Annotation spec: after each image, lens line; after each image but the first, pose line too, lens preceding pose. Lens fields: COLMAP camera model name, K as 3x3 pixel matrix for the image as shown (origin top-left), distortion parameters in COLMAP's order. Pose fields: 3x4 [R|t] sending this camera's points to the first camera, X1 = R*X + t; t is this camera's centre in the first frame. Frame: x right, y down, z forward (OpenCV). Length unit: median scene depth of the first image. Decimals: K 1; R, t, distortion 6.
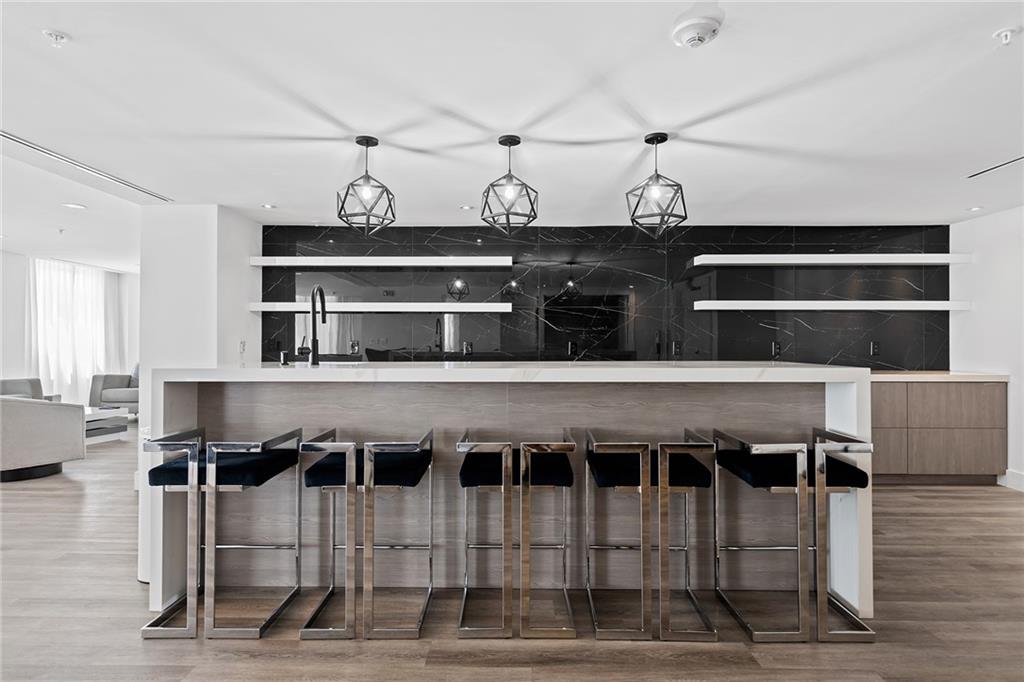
lens RADIAL K [[560.5, 0, 512.0], [0, 560.5, 341.0], [0, 0, 1]] dist [0.000088, 0.000738]
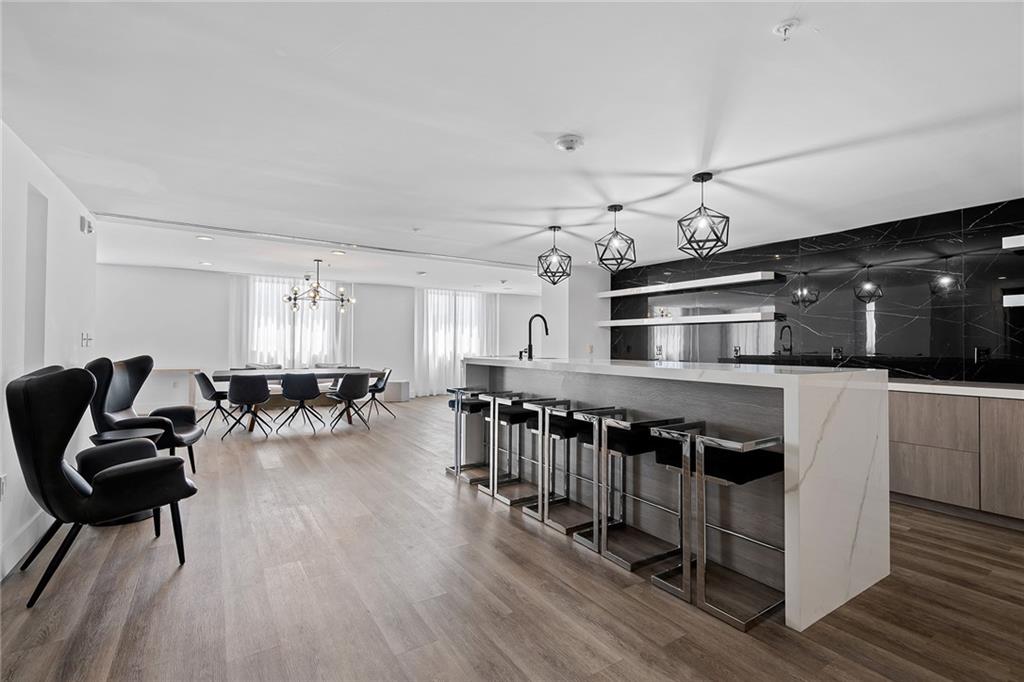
lens RADIAL K [[462.1, 0, 512.0], [0, 462.1, 341.0], [0, 0, 1]] dist [-0.001718, 0.000958]
pose [[0.558746, -0.004863, -0.829325, 0.818425], [-0.003703, 0.999958, -0.008359, -0.001523], [0.829331, 0.007742, 0.558705, 0.107828]]
